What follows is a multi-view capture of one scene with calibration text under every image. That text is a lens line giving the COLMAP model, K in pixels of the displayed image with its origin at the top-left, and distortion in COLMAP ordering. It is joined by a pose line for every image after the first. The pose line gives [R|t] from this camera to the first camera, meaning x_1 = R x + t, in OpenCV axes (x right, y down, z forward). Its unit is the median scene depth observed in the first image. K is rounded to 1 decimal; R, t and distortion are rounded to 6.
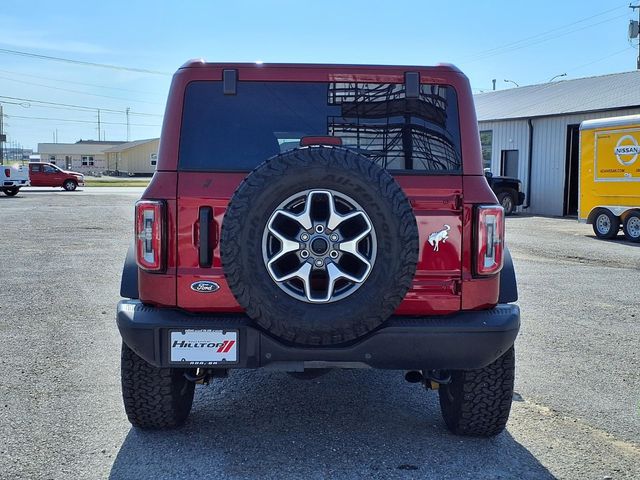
lens RADIAL K [[805.7, 0, 320.0], [0, 805.7, 240.0], [0, 0, 1]] dist [0.264811, -0.862431]
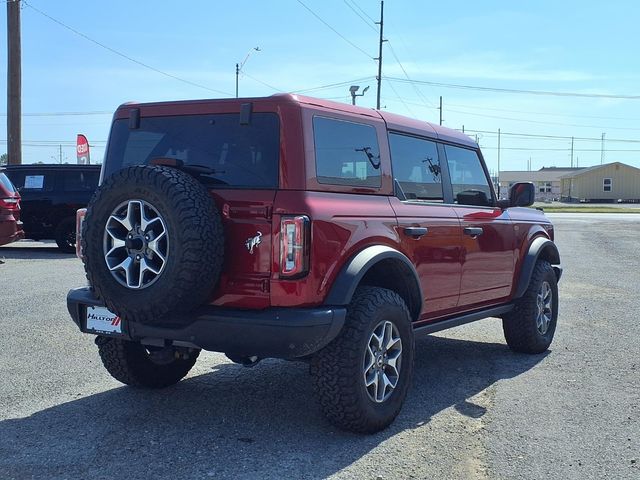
lens RADIAL K [[805.7, 0, 320.0], [0, 805.7, 240.0], [0, 0, 1]] dist [0.264811, -0.862431]
pose [[0.836207, 0.027885, -0.547705, 0.946654], [-0.045832, 0.998766, -0.019124, 0.012181], [0.546496, 0.041094, 0.836453, 0.082558]]
